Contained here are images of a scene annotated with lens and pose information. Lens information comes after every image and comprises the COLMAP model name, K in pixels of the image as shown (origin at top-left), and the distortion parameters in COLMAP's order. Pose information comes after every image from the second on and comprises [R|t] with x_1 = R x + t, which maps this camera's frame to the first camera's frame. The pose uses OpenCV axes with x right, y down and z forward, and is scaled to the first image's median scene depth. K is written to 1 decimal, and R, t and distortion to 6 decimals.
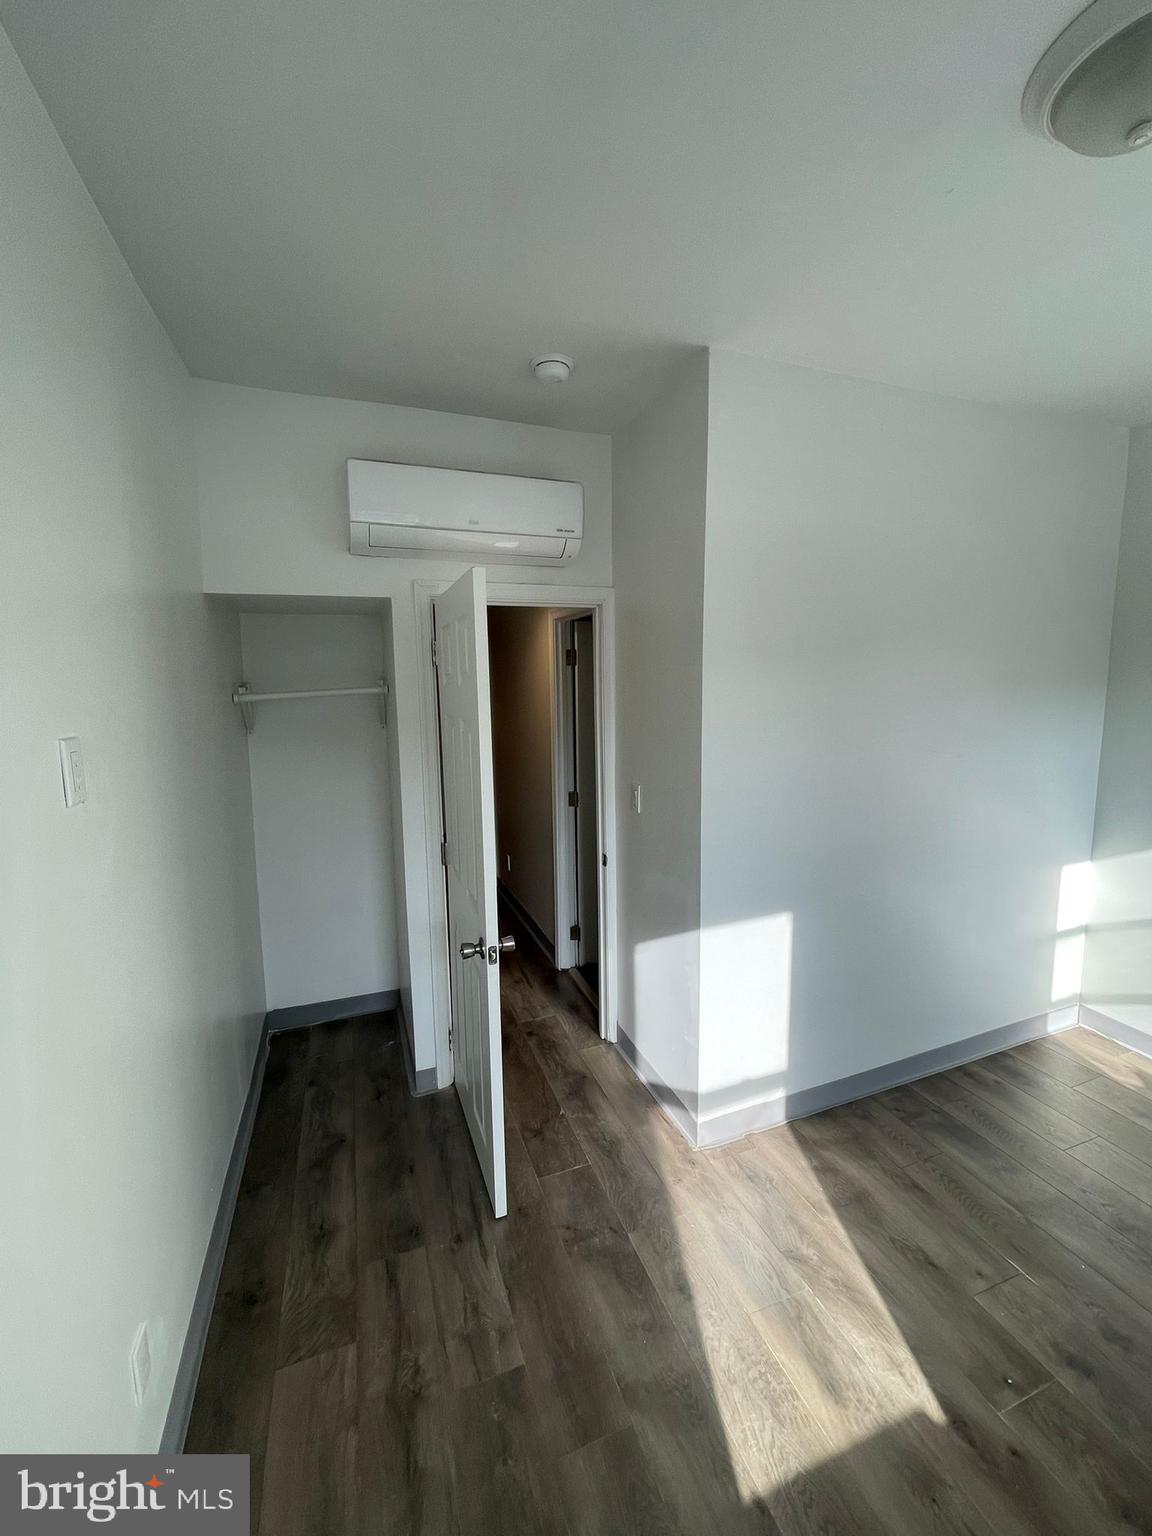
lens RADIAL K [[613.9, 0, 579.0], [0, 613.9, 755.9], [0, 0, 1]] dist [-0.002829, 0.000367]
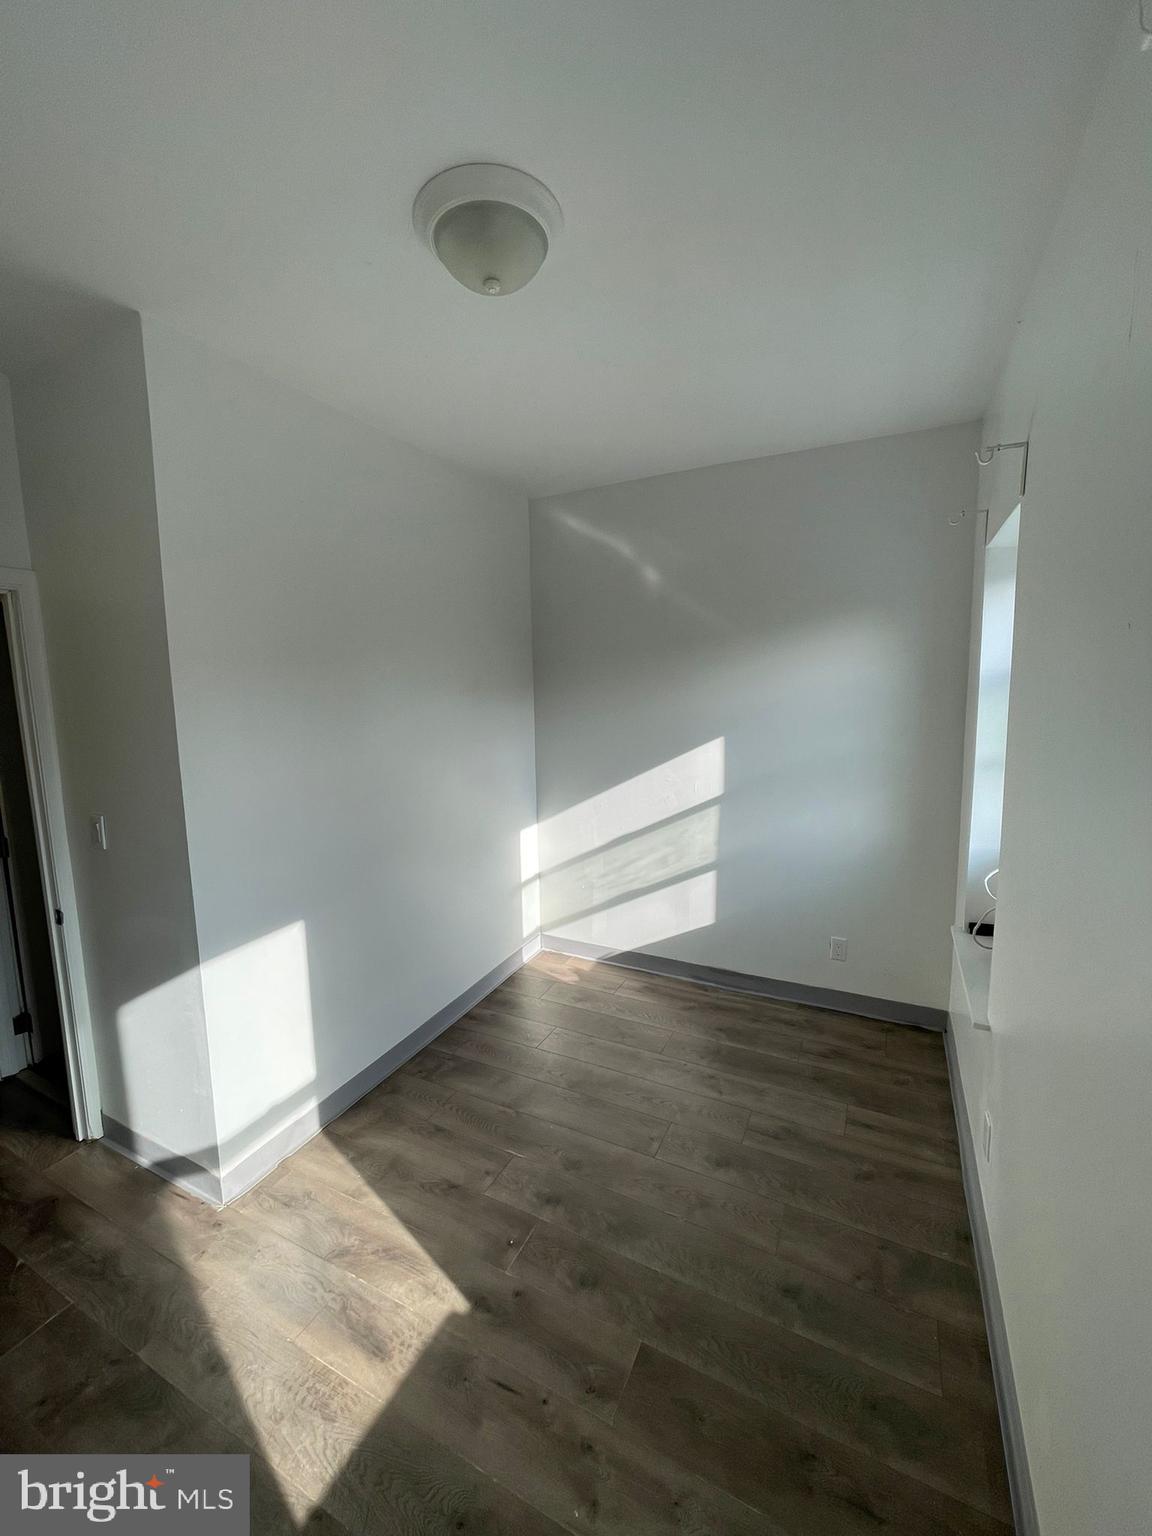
lens RADIAL K [[613.9, 0, 571.4], [0, 613.9, 758.5], [0, 0, 1]] dist [-0.002829, 0.000367]
pose [[0.737496, -0.080760, 0.670505, 0.020770], [0.087974, 0.995853, 0.023184, 0.008985], [-0.669597, 0.041889, 0.741543, -0.039459]]
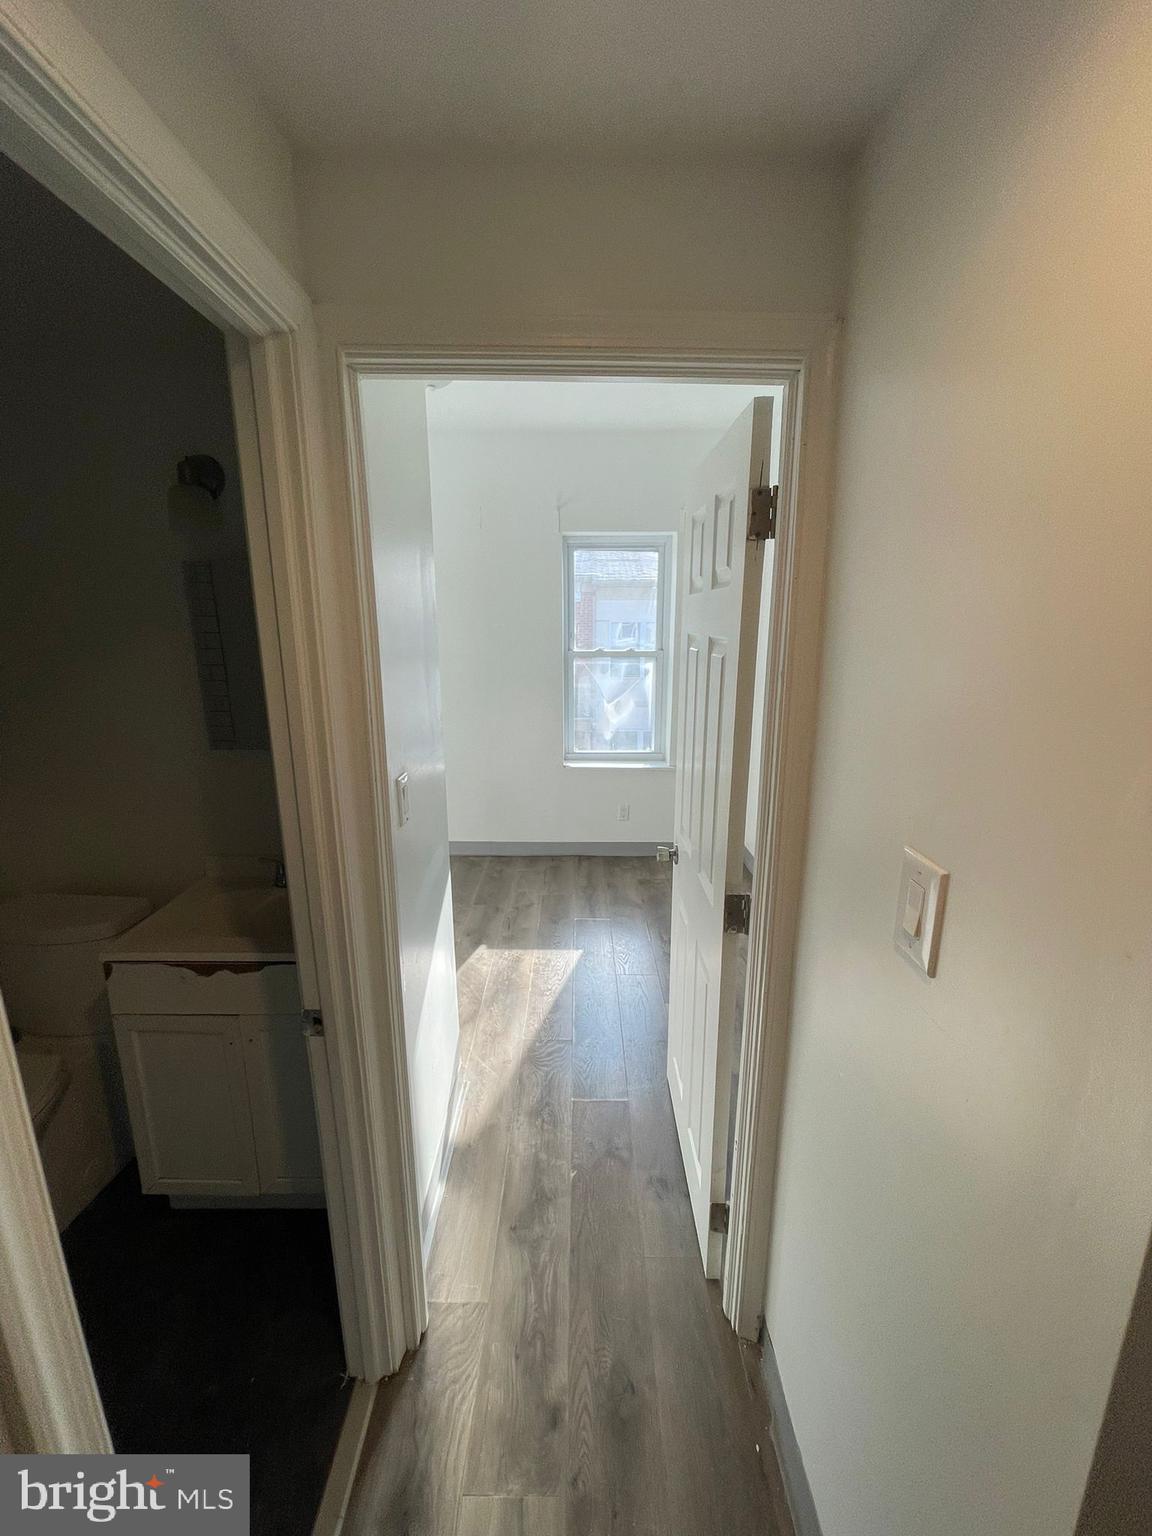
lens RADIAL K [[613.9, 0, 577.1], [0, 613.9, 763.5], [0, 0, 1]] dist [-0.002829, 0.000367]
pose [[-0.935302, -0.061544, 0.348458, -0.301611], [0.061357, 0.941634, 0.331000, -0.166135], [-0.348491, 0.330966, -0.876936, 1.700218]]
